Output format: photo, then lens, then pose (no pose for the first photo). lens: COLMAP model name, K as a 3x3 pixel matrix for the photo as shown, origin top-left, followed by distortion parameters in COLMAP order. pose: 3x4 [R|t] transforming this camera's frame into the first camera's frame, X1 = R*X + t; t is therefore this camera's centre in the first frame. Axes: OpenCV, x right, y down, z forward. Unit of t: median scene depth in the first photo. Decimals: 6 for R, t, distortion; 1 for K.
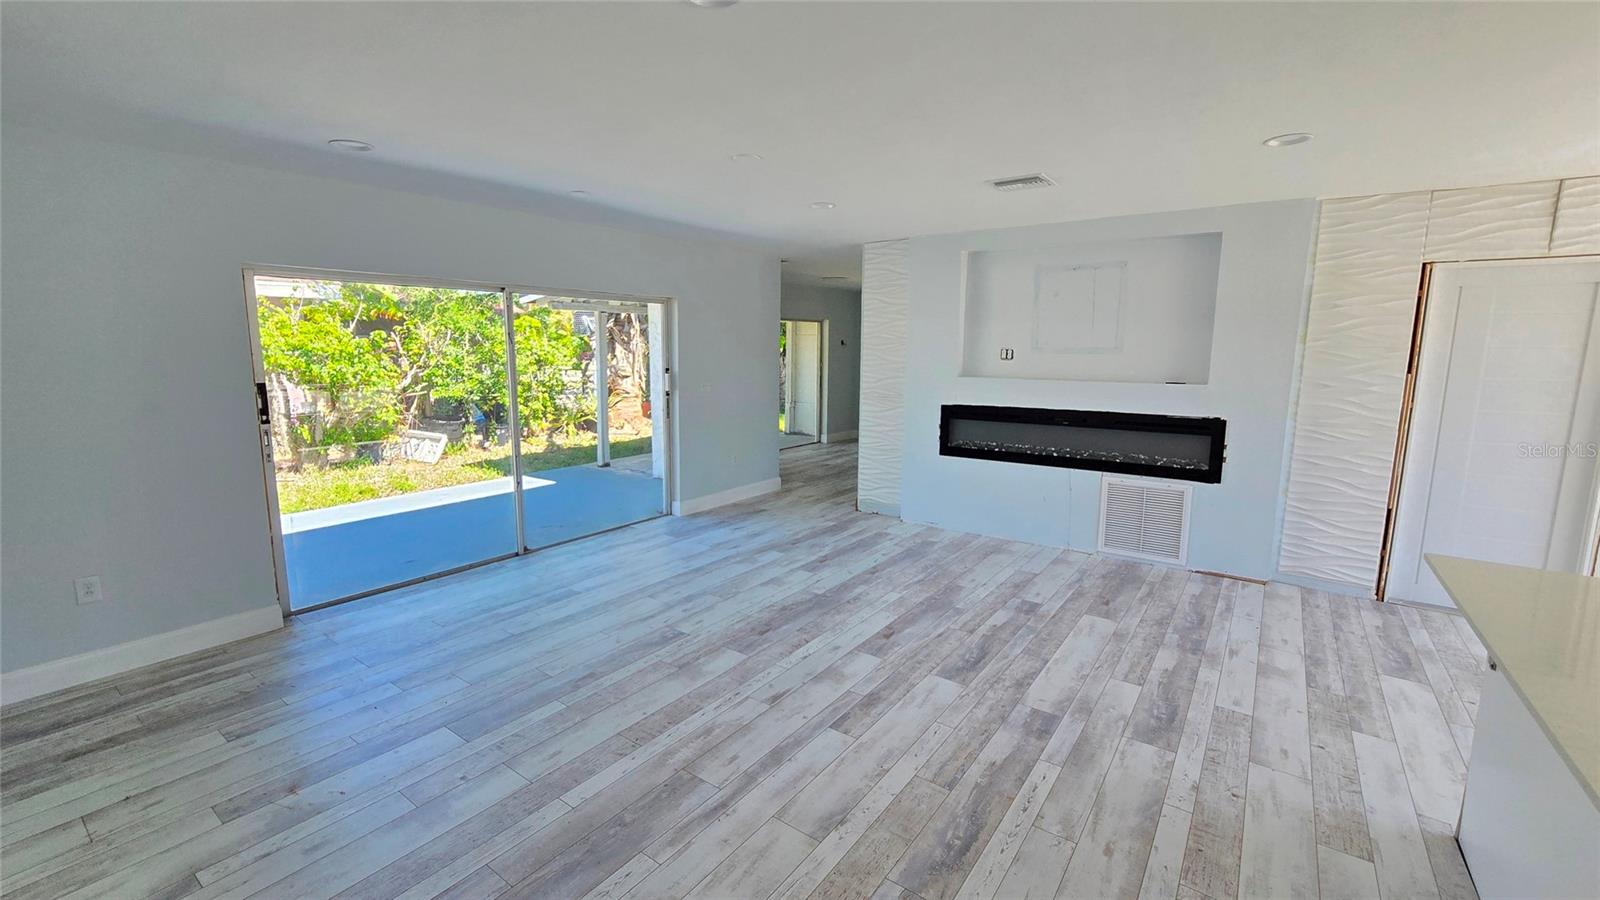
lens RADIAL K [[662.5, 0, 797.5], [0, 662.5, 441.1], [0, 0, 1]] dist [-0.003435, -0.000215]
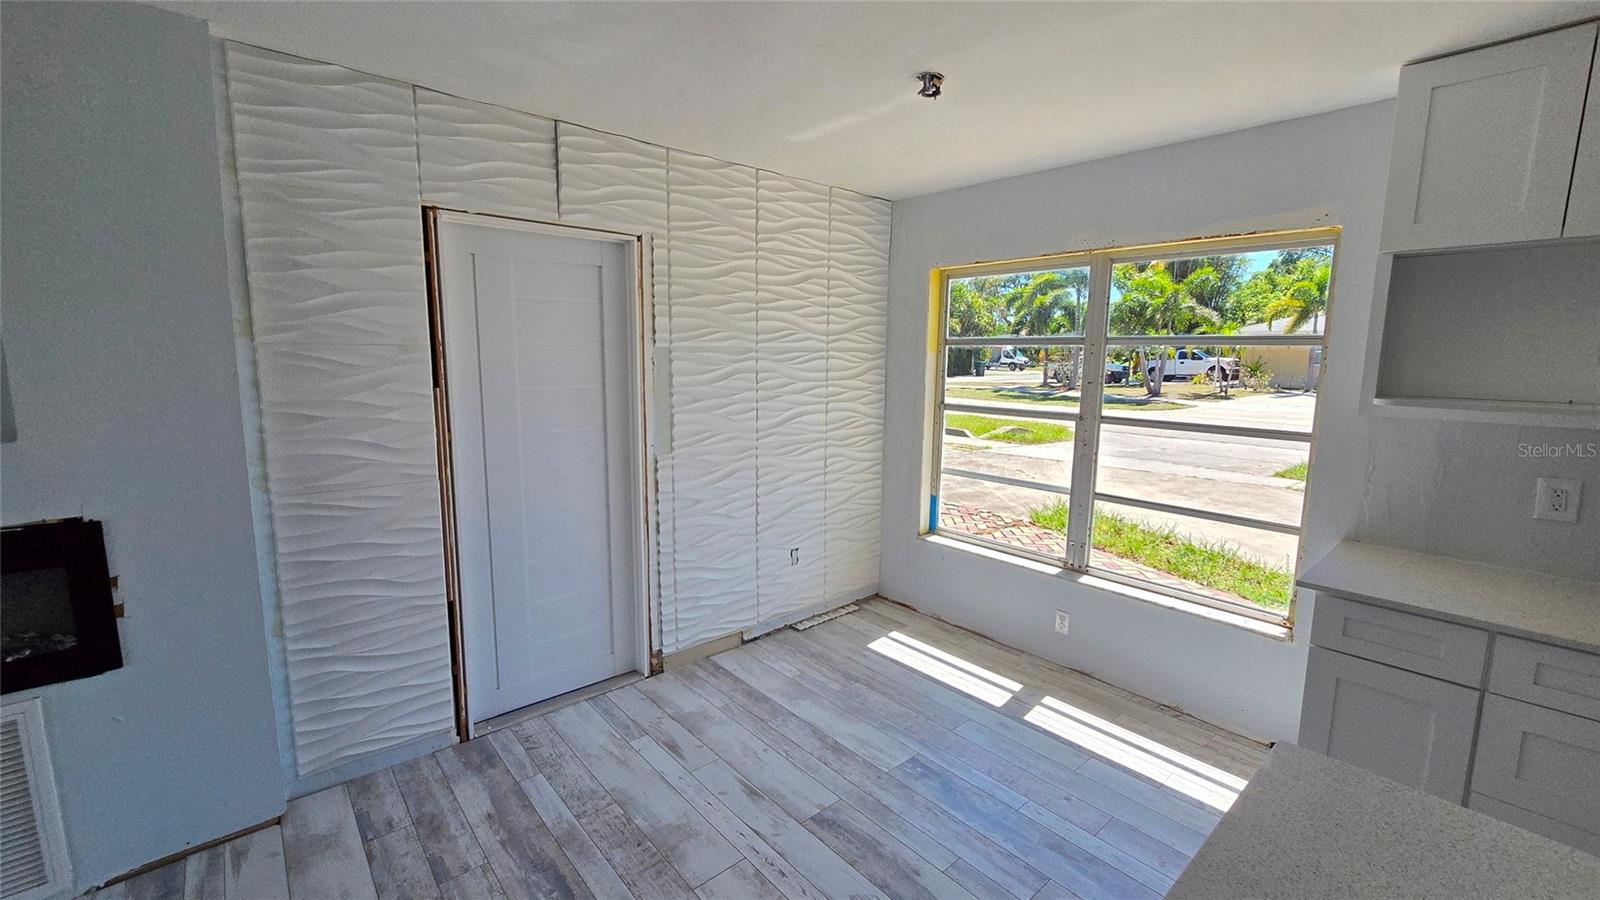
lens RADIAL K [[657.2, 0, 792.3], [0, 657.2, 443.3], [0, 0, 1]] dist [-0.002690, -0.000222]
pose [[0.225110, -0.145129, 0.963464, 0.394625], [0.132311, 0.984238, 0.117344, -0.077552], [-0.965308, 0.101062, 0.240764, 0.527297]]
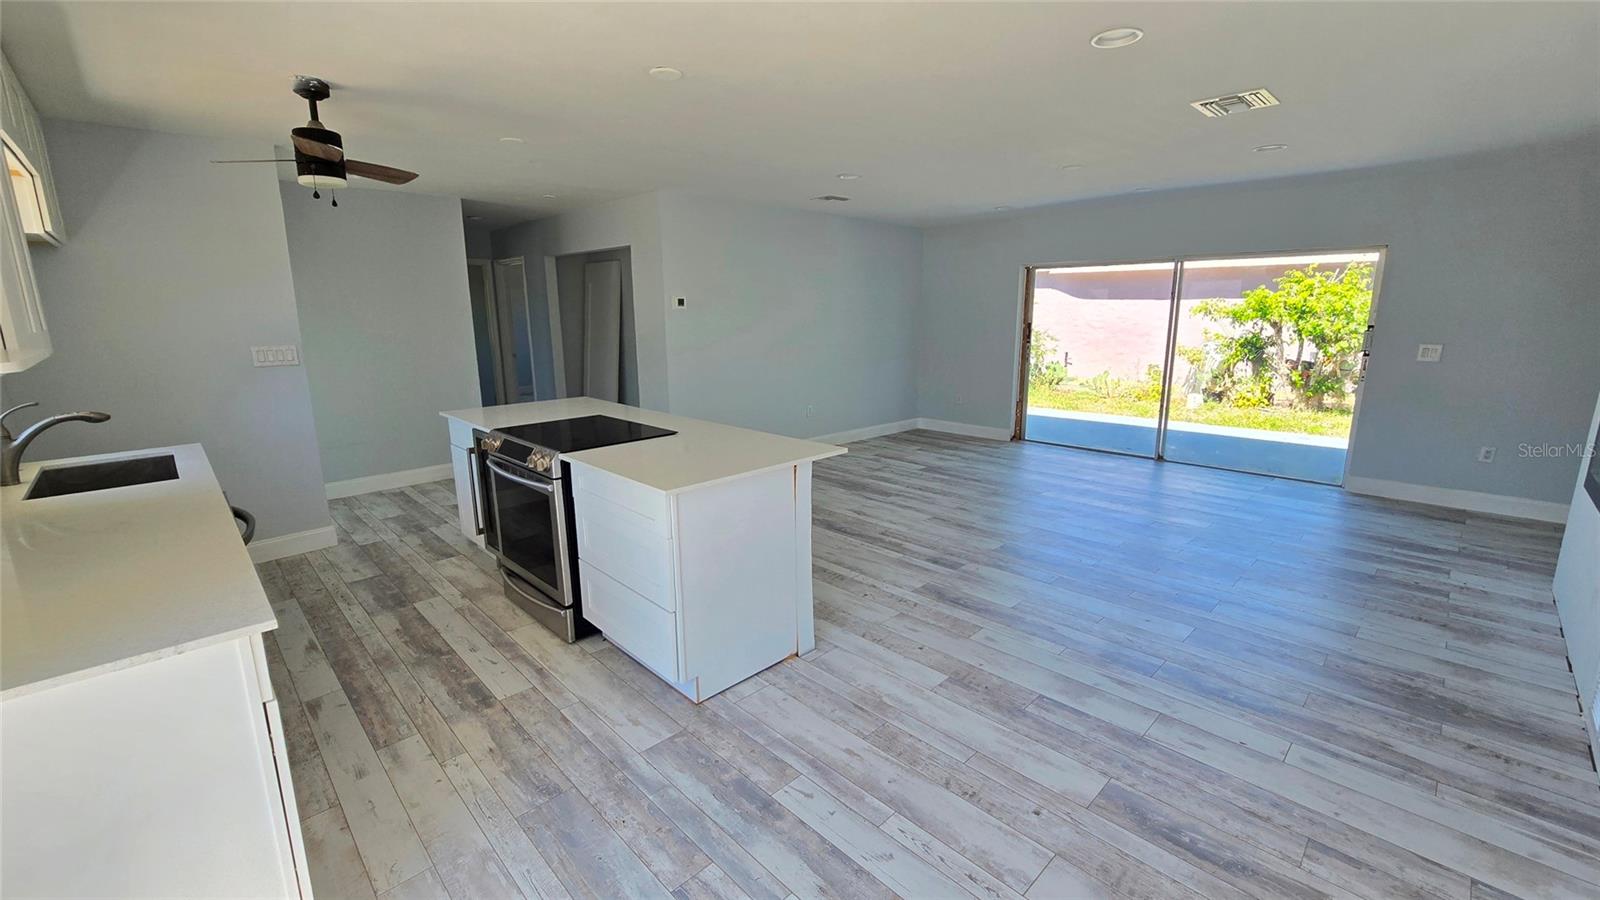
lens RADIAL K [[654.0, 0, 796.6], [0, 654.0, 445.0], [0, 0, 1]] dist [-0.003293, -0.000086]
pose [[-0.172223, 0.195642, -0.965434, 1.217541], [-0.134403, 0.966246, 0.219782, -0.063760], [0.975846, 0.167609, -0.140115, 0.584046]]
